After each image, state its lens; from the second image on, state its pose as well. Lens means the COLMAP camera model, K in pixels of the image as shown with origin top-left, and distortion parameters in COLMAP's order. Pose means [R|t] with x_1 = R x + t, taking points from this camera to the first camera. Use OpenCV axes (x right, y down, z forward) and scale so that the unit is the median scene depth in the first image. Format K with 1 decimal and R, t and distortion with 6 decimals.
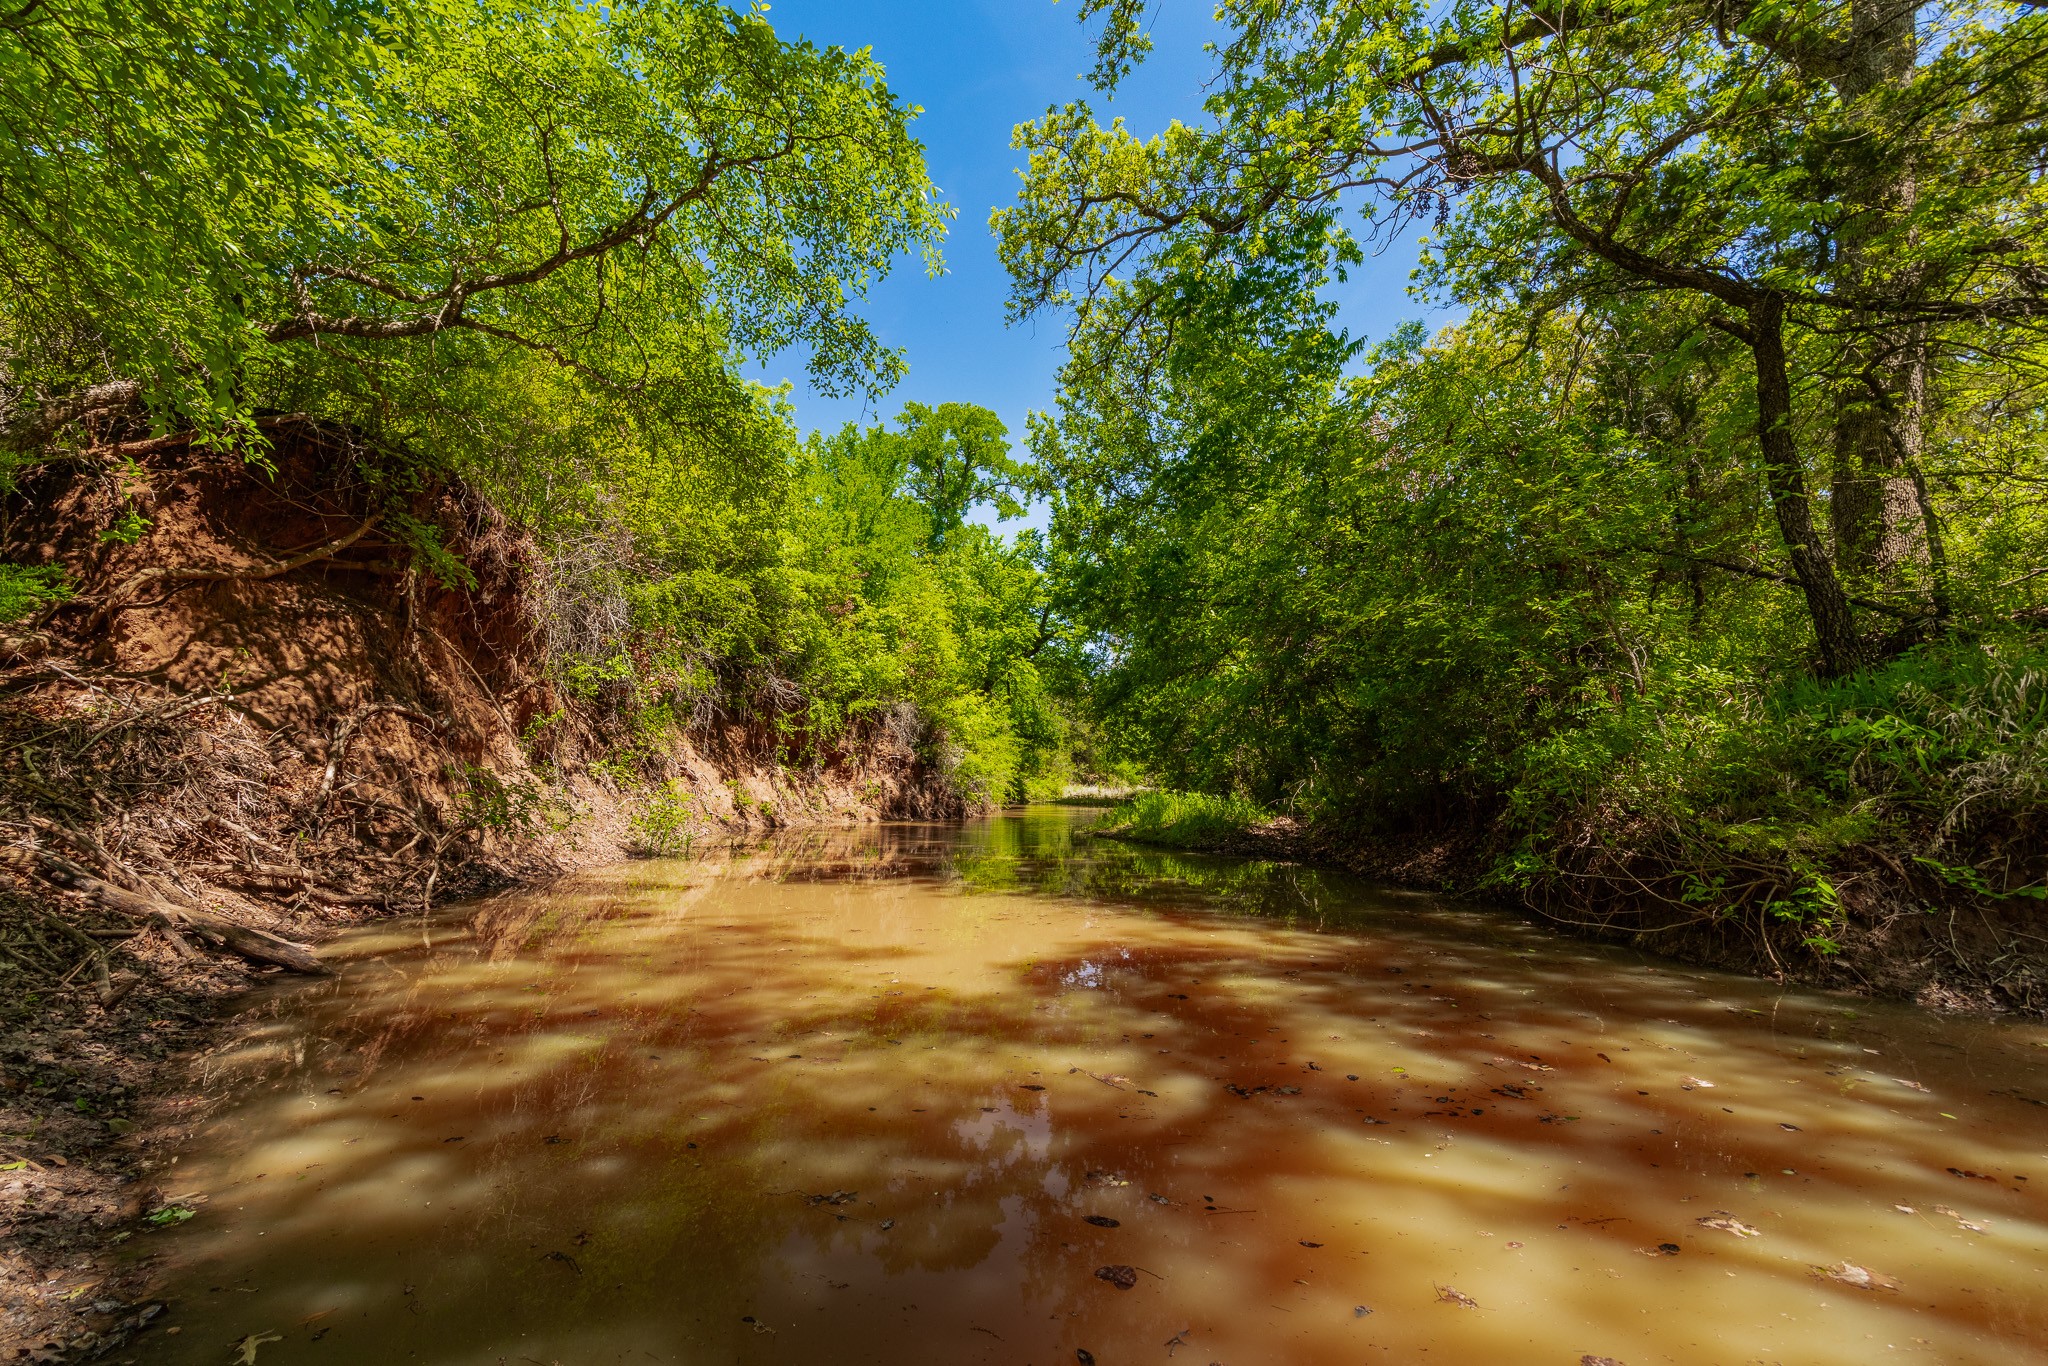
lens RADIAL K [[835.5, 0, 1017.6], [0, 835.5, 656.9], [0, 0, 1]] dist [0.011480, -0.000167]
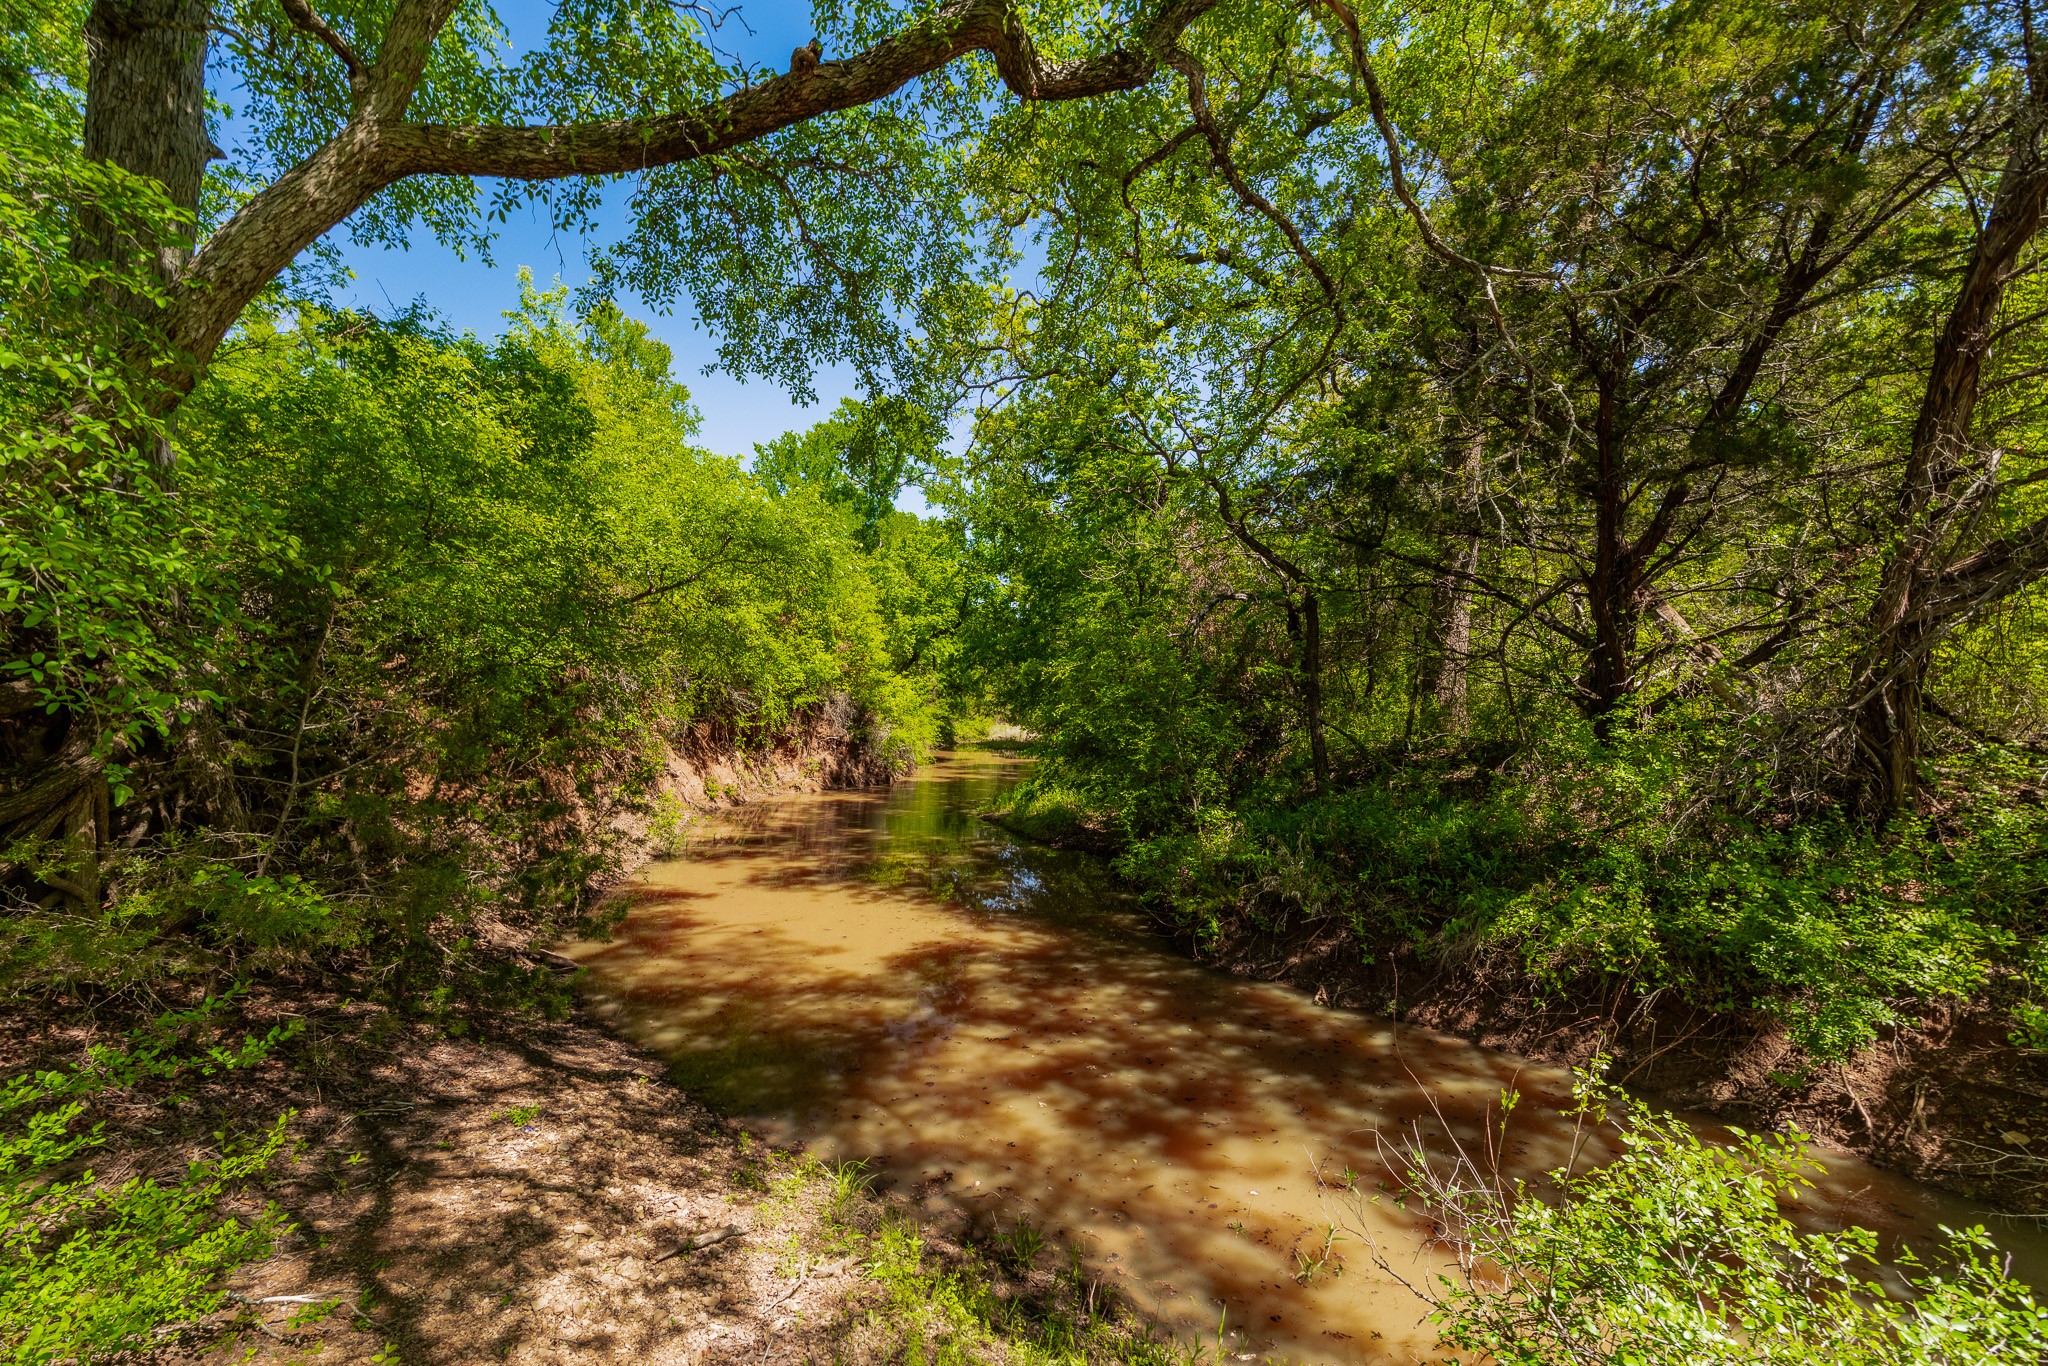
lens RADIAL K [[829.5, 0, 1024.0], [0, 829.5, 683.0], [0, 0, 1]] dist [-0.000721, -0.000051]
pose [[0.996581, 0.010349, 0.081965, 0.031763], [-0.020491, 0.992086, 0.123881, -0.118882], [-0.080034, -0.125137, 0.988906, -0.210778]]
